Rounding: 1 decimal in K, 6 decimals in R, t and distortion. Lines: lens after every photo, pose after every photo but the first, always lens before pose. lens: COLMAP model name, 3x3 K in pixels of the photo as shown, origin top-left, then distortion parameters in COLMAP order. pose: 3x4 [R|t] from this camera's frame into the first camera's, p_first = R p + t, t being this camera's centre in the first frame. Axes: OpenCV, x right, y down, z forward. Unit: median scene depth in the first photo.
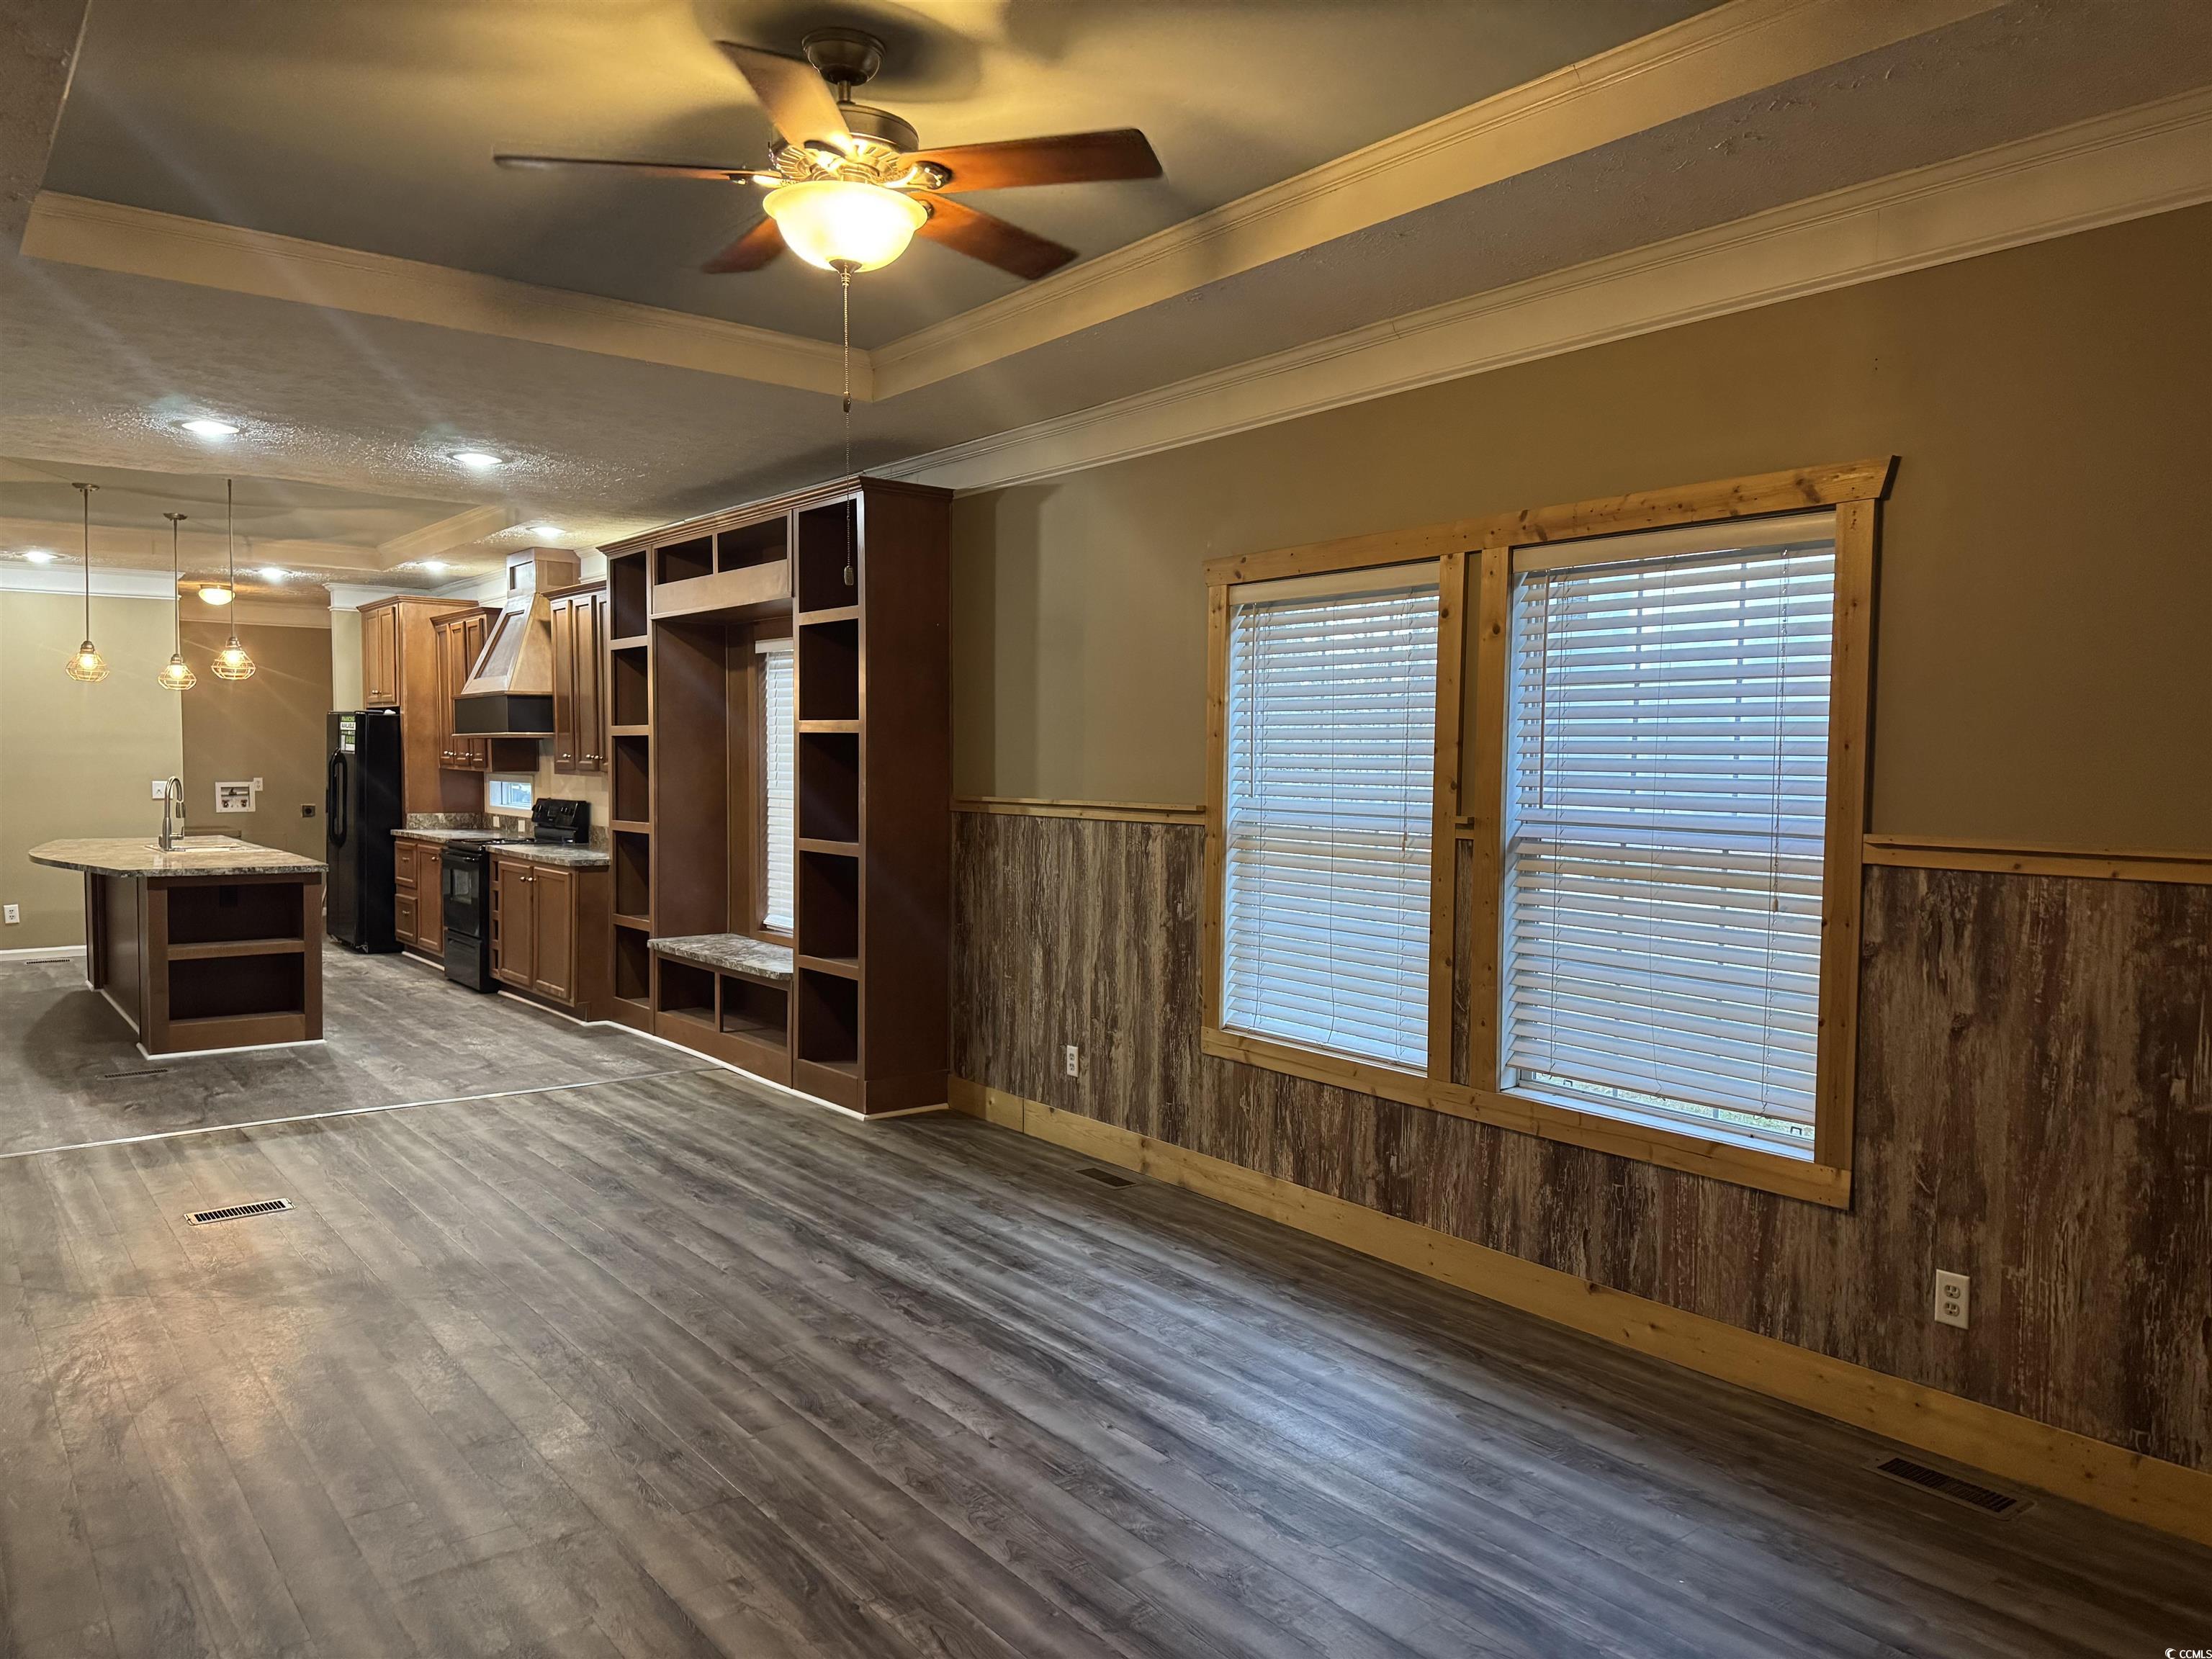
lens RADIAL K [[1525.5, 0, 1109.1], [0, 1525.5, 842.0], [0, 0, 1]] dist [0.133480, -0.215043]
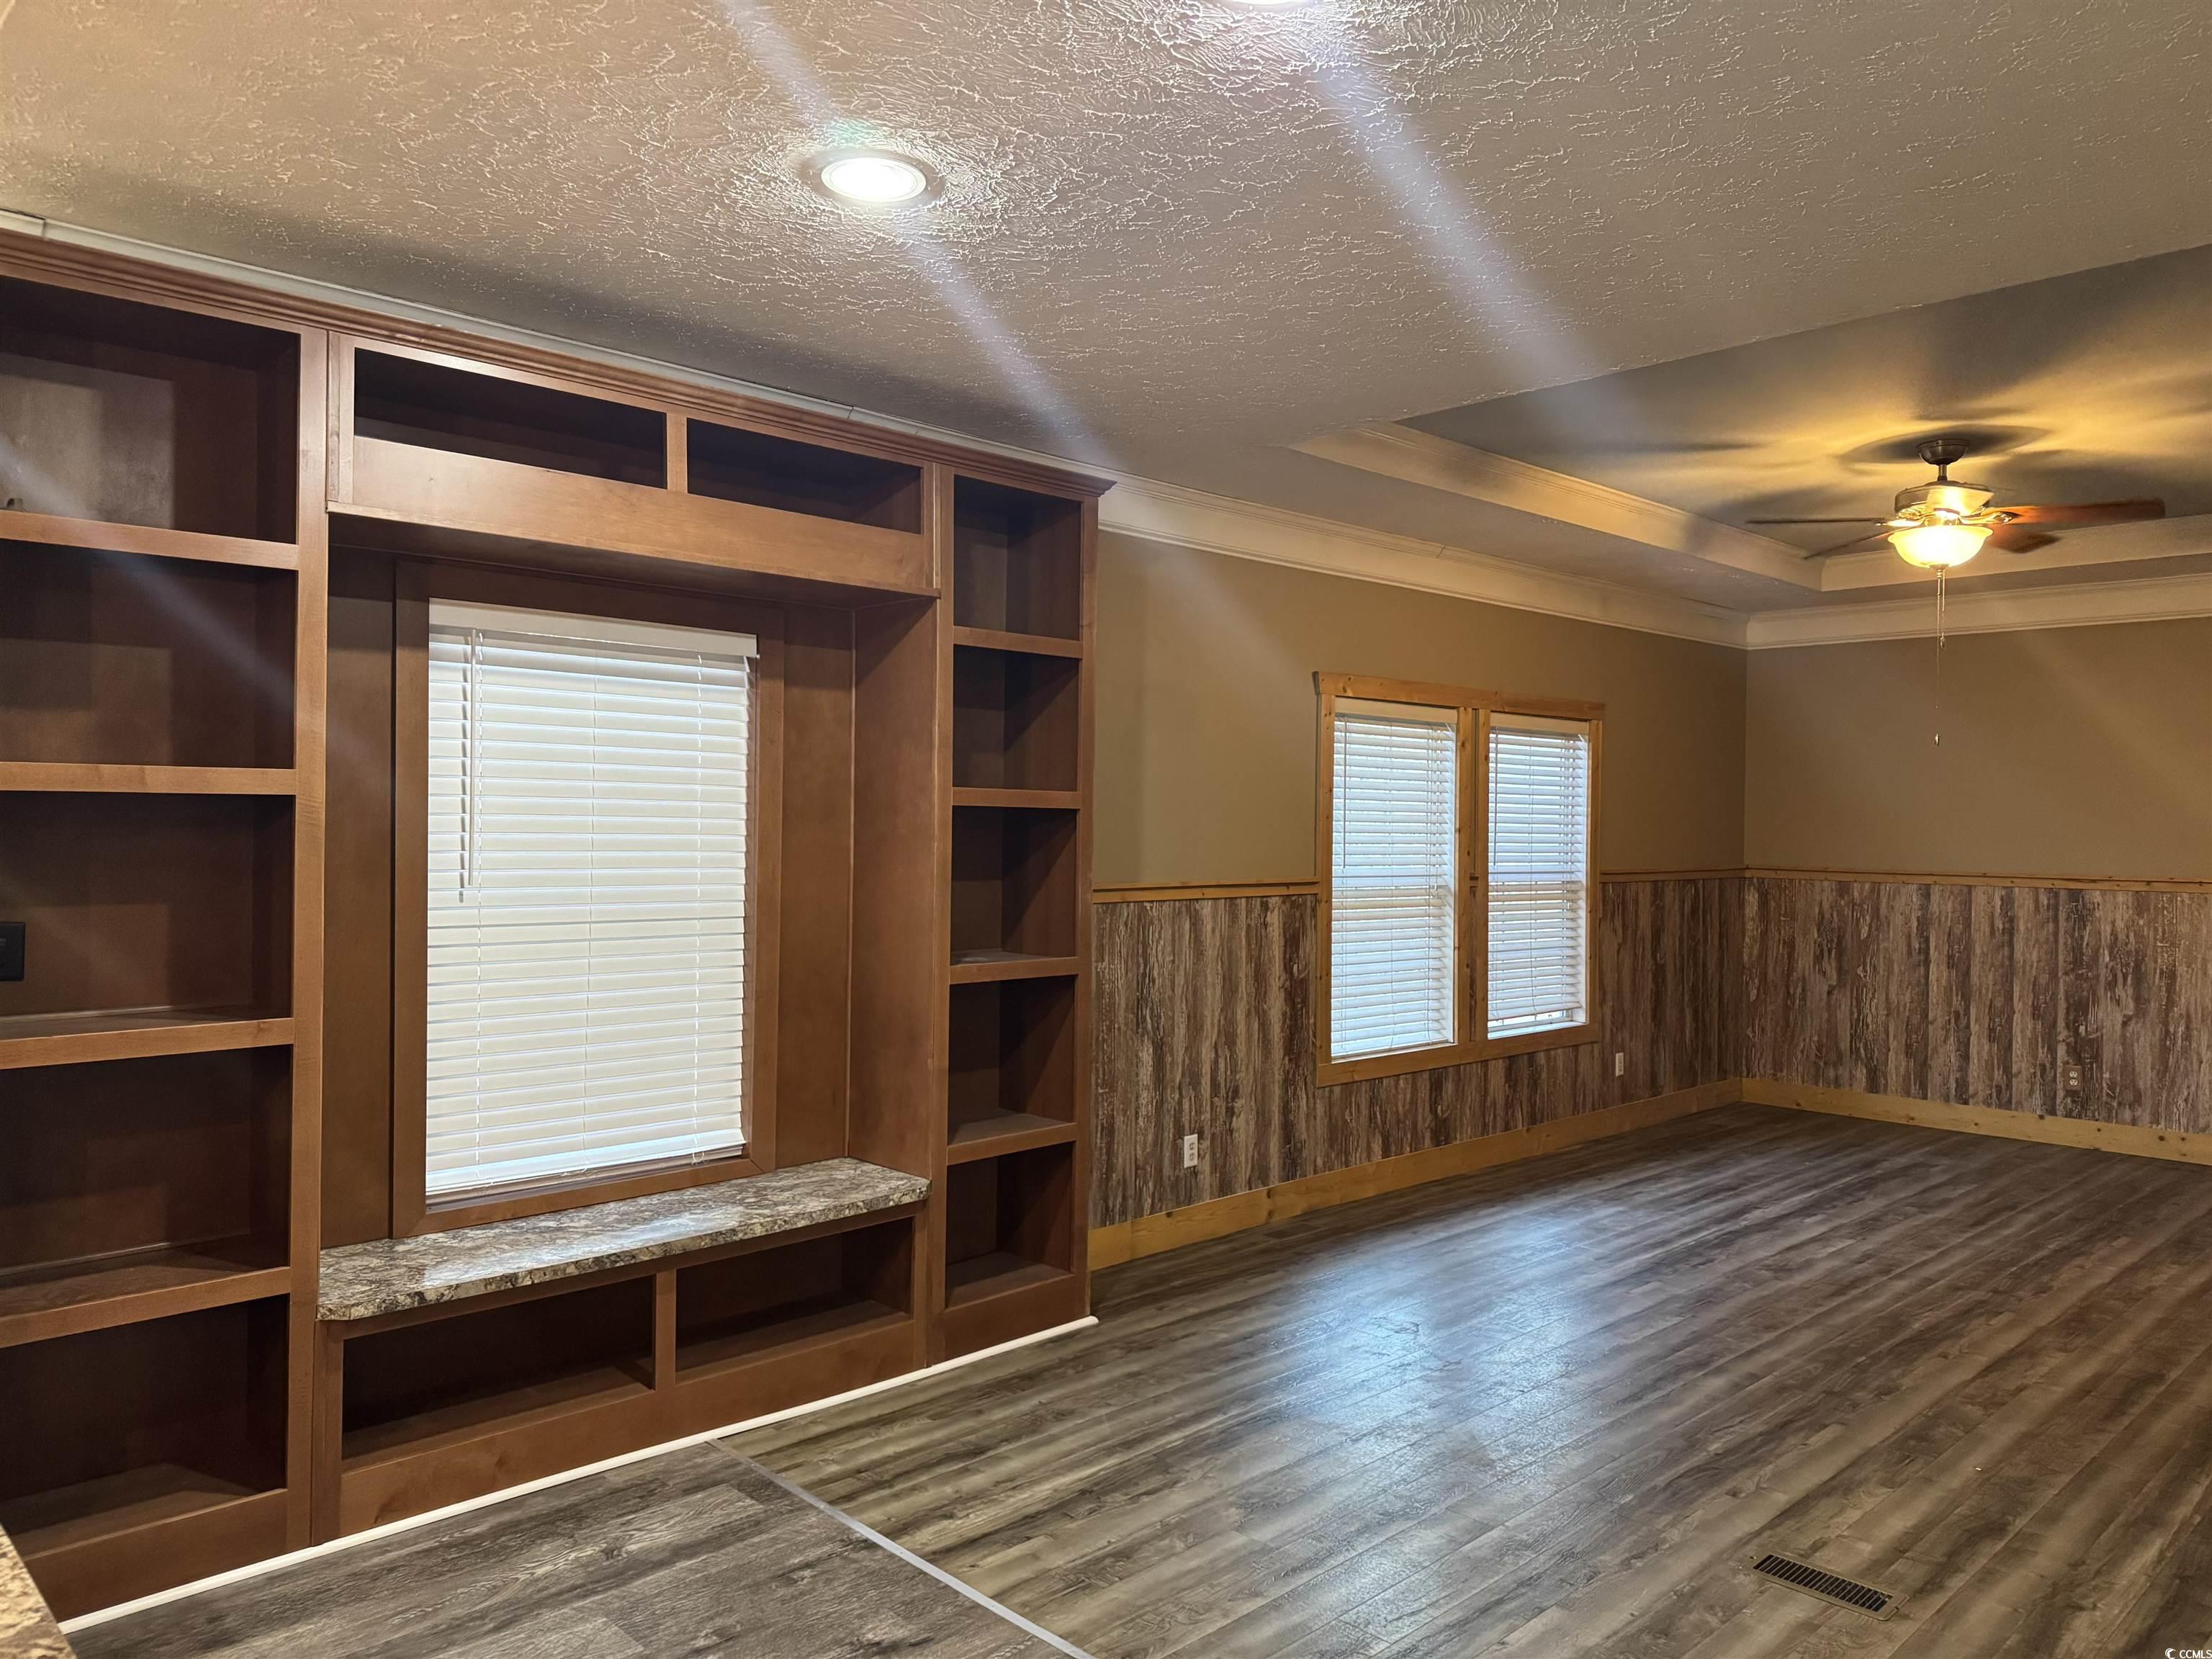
lens RADIAL K [[1525.5, 0, 1109.1], [0, 1525.5, 842.0], [0, 0, 1]] dist [0.133480, -0.215043]
pose [[-0.096633, -0.016278, 0.995187, -1.035313], [0.050555, 0.998495, 0.021241, -0.079143], [-0.994035, 0.052365, -0.095664, 1.197218]]
